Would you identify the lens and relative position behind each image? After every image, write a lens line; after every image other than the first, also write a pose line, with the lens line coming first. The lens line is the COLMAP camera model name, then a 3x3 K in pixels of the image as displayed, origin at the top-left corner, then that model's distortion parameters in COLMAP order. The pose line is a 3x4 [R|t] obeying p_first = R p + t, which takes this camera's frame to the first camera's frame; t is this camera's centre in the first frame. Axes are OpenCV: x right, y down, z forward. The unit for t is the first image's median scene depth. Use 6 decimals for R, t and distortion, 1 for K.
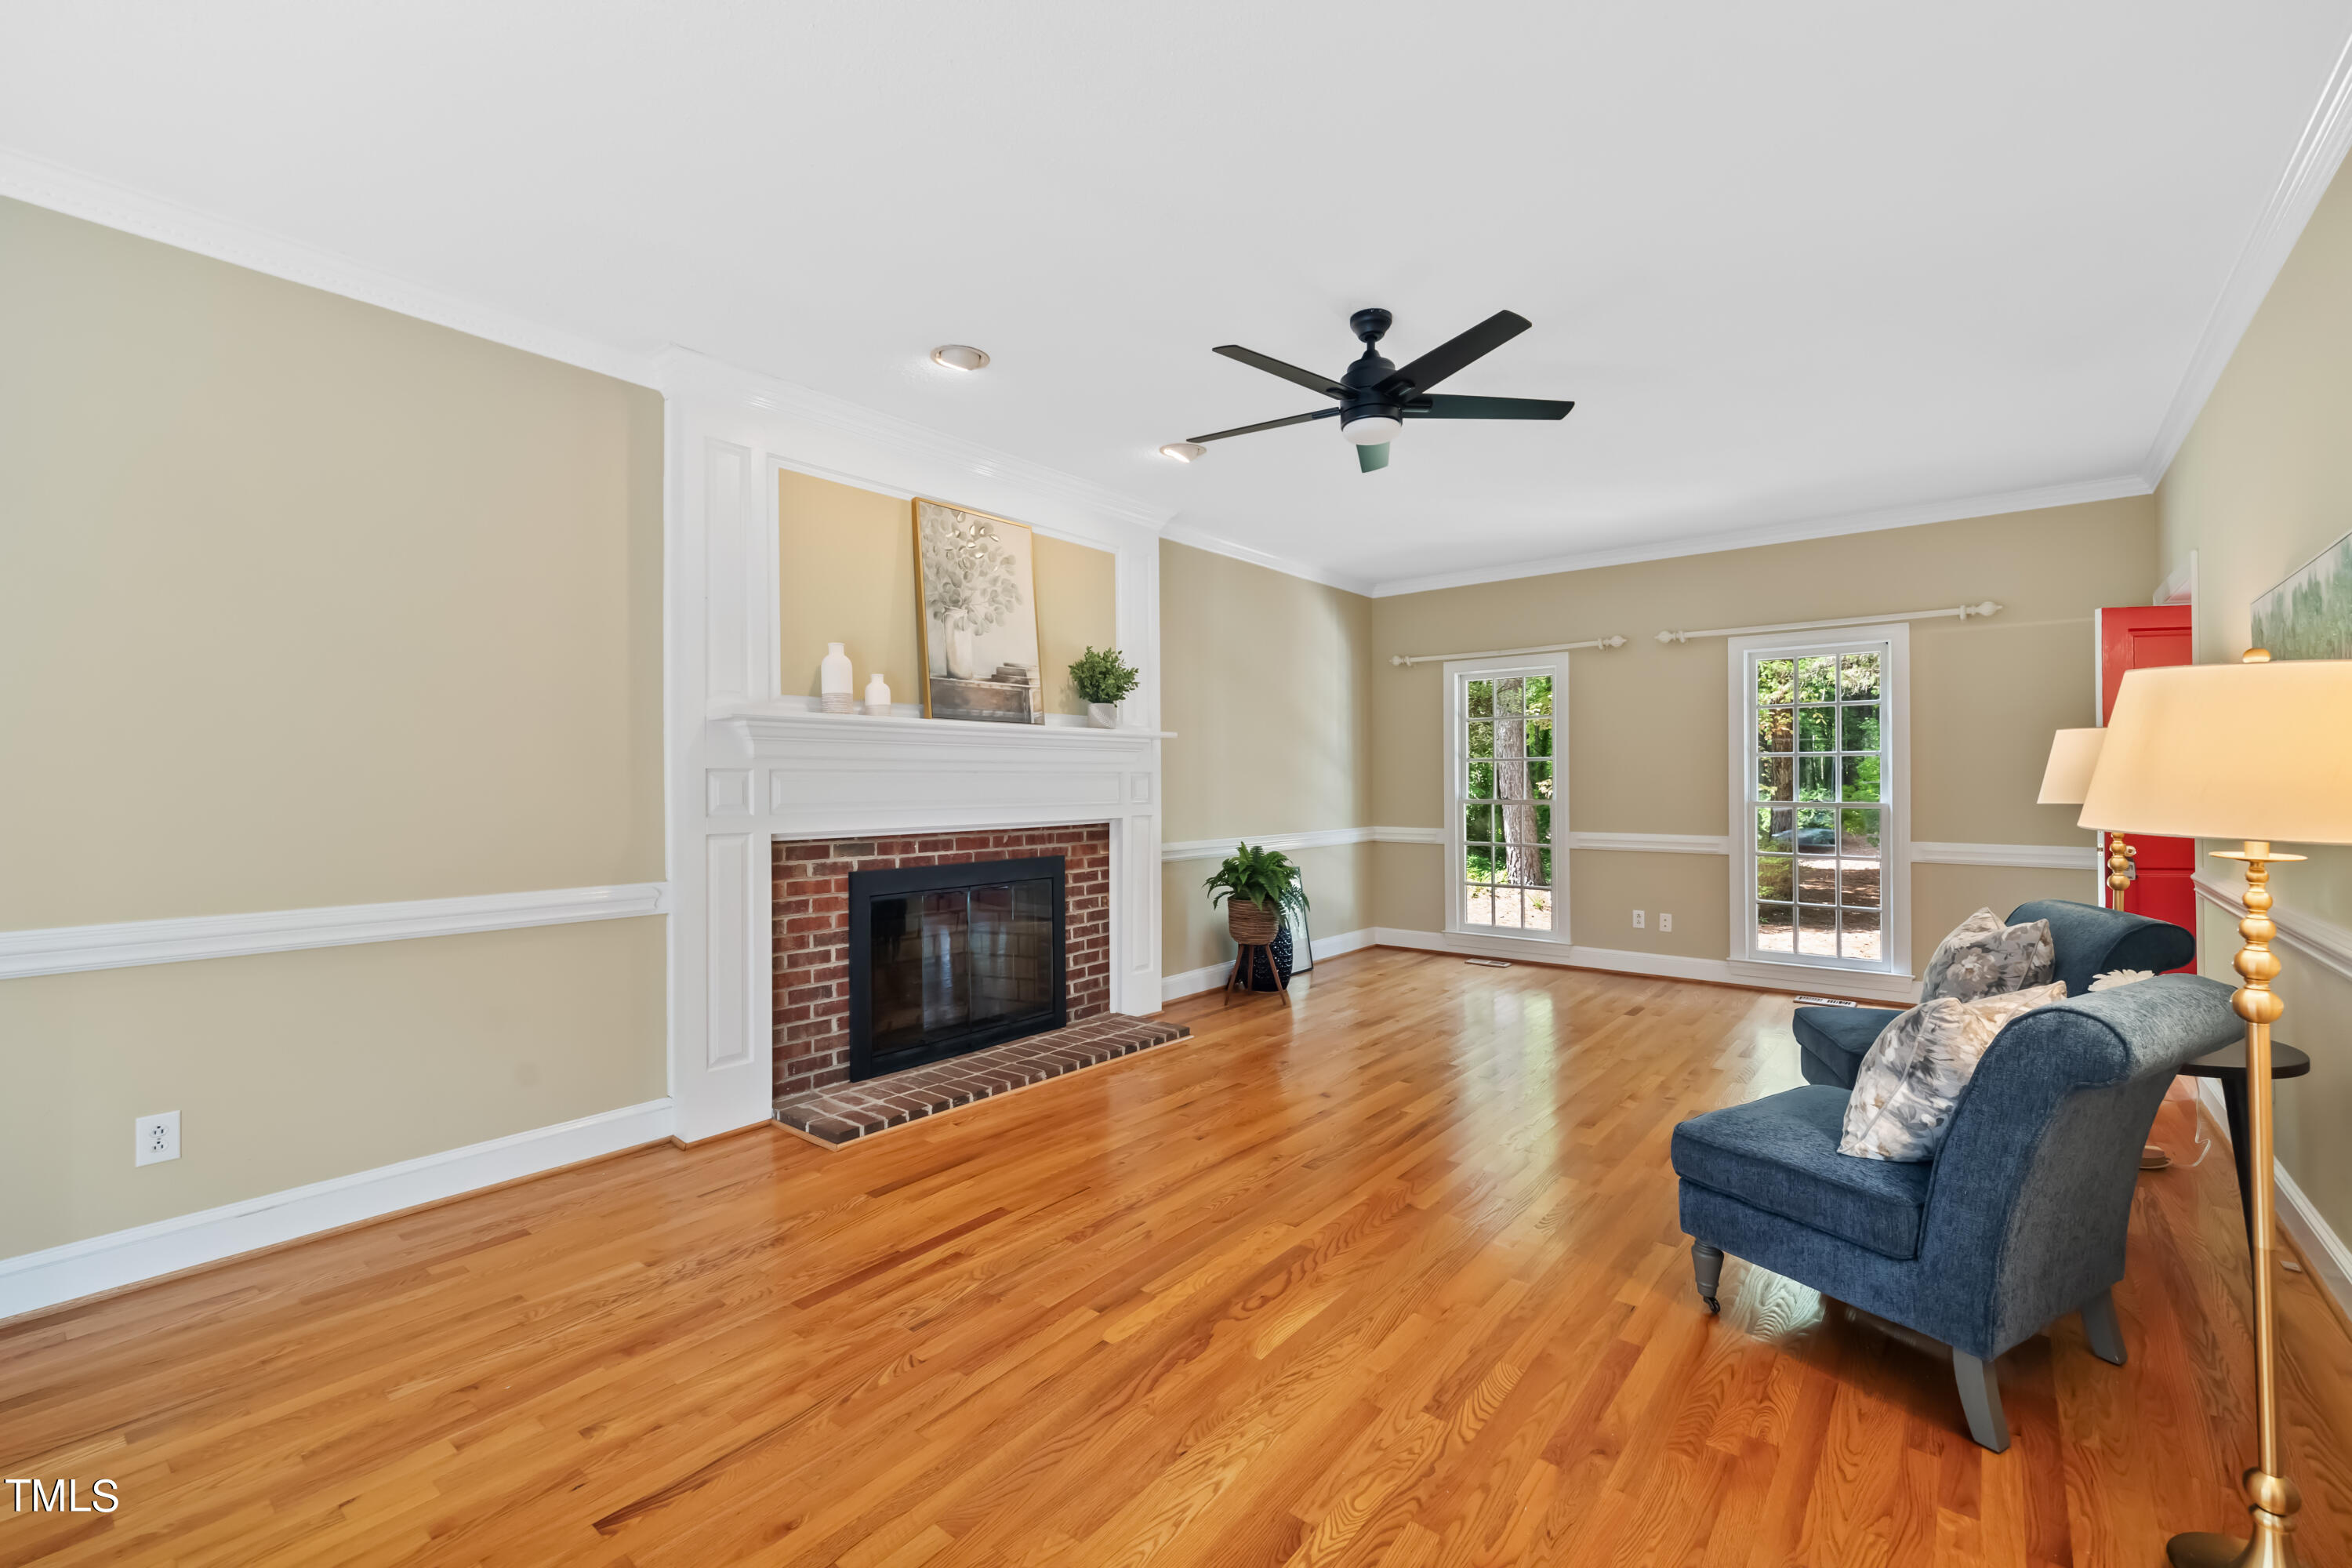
lens RADIAL K [[986.9, 0, 1184.2], [0, 986.9, 777.2], [0, 0, 1]] dist [0.001437, 0.000092]
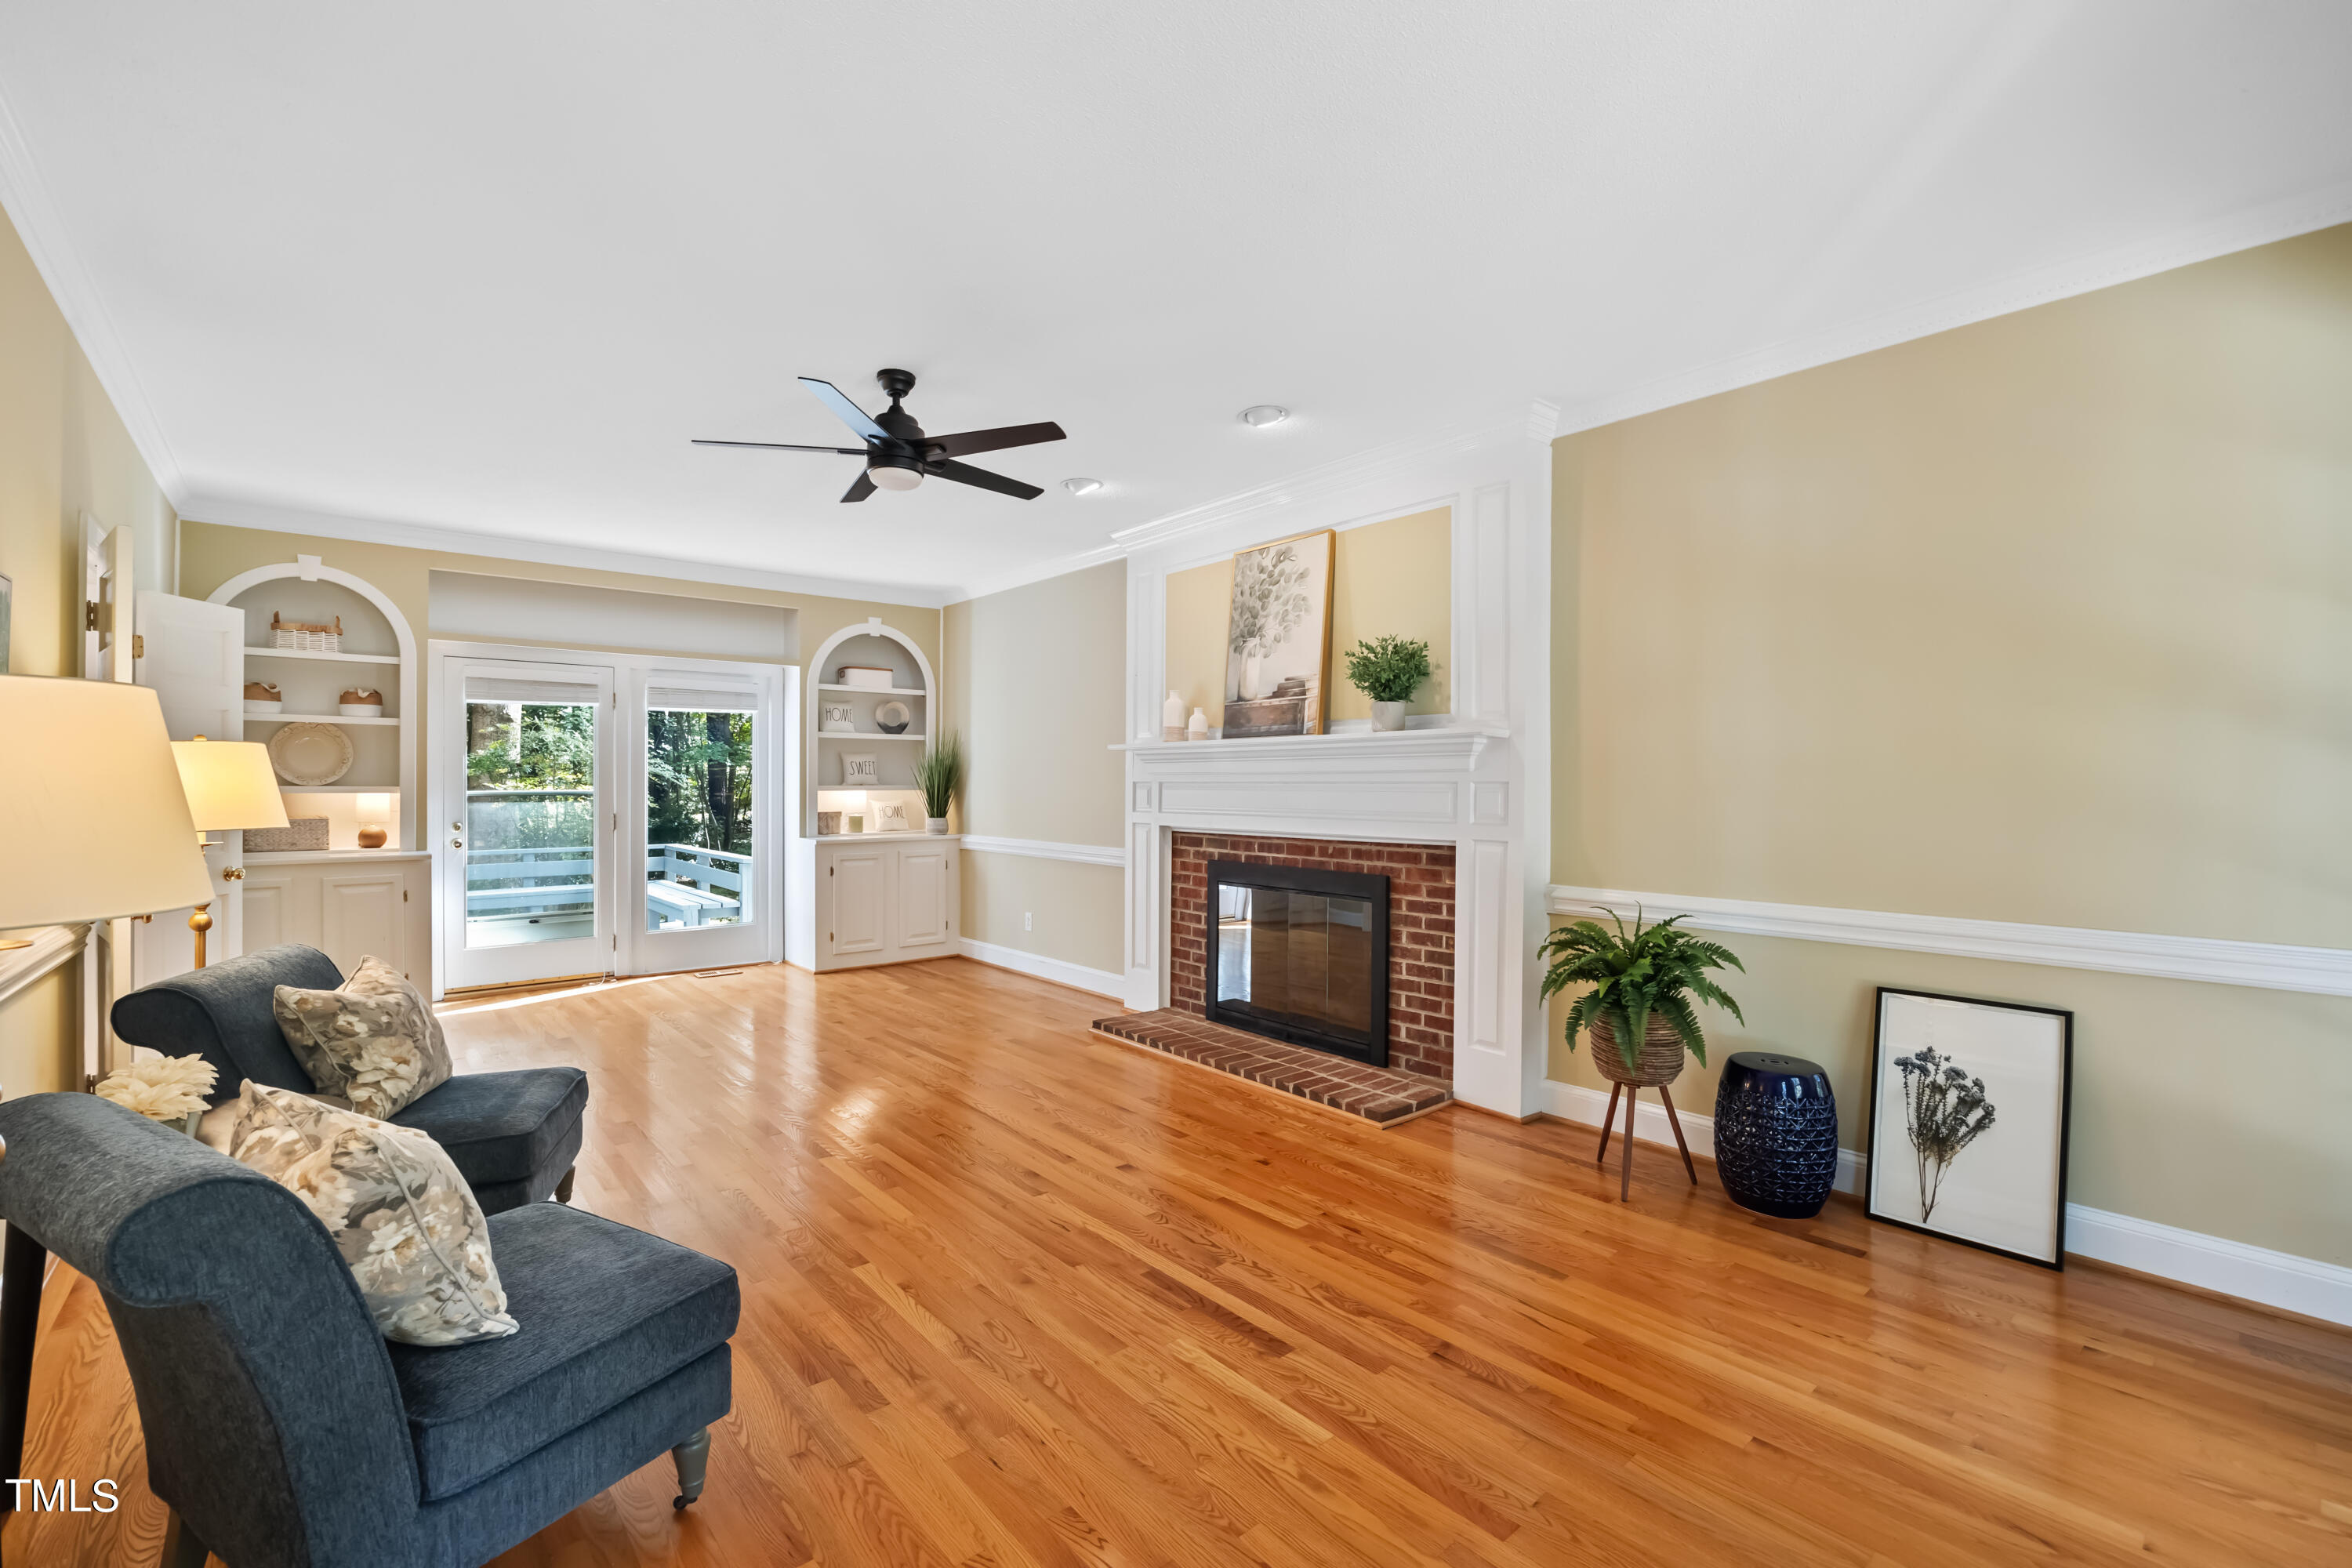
lens RADIAL K [[1015.2, 0, 1182.0], [0, 1015.2, 783.8], [0, 0, 1]] dist [-0.018130, -0.000049]
pose [[-0.181511, 0.007052, -0.983364, 0.897109], [0.005918, 0.999964, 0.006079, -0.011664], [0.983371, -0.004716, -0.181546, 1.094265]]
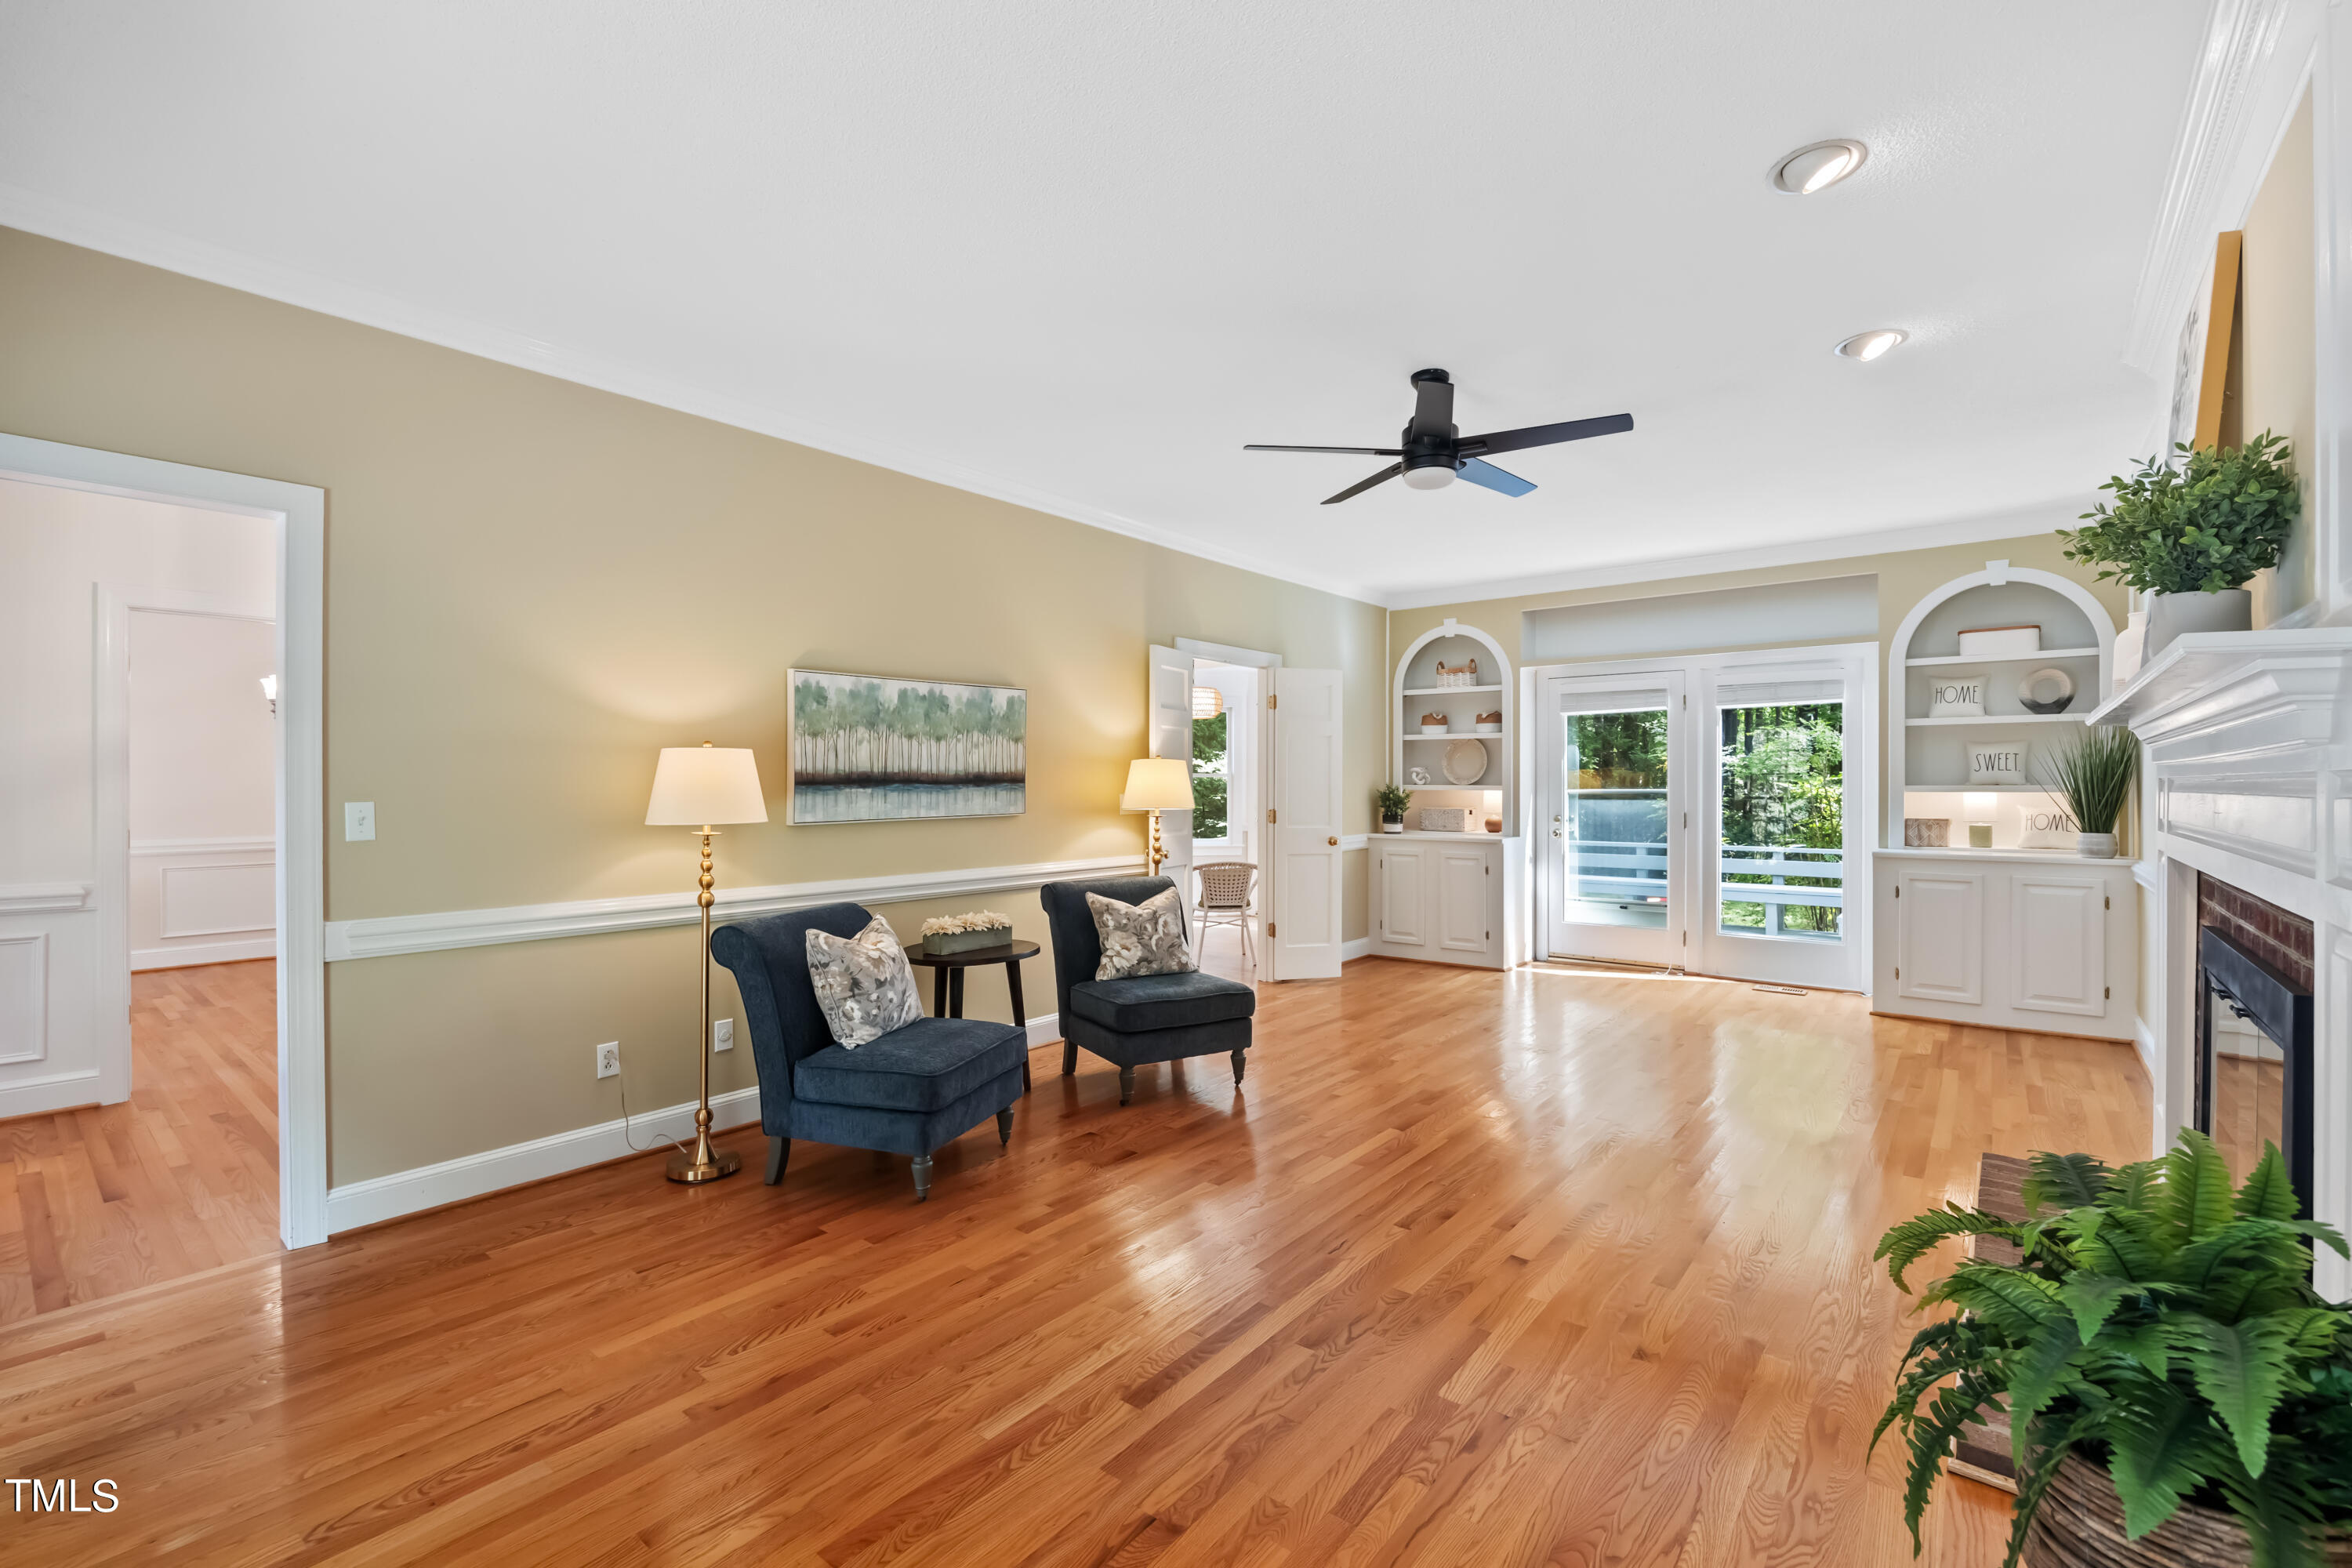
lens RADIAL K [[1015.2, 0, 1182.0], [0, 1015.2, 783.8], [0, 0, 1]] dist [-0.018130, -0.000049]
pose [[-0.999968, 0.006464, 0.004636, 0.336839], [0.006434, 0.999958, -0.006579, -0.001972], [-0.004678, -0.006549, -0.999968, 1.536235]]
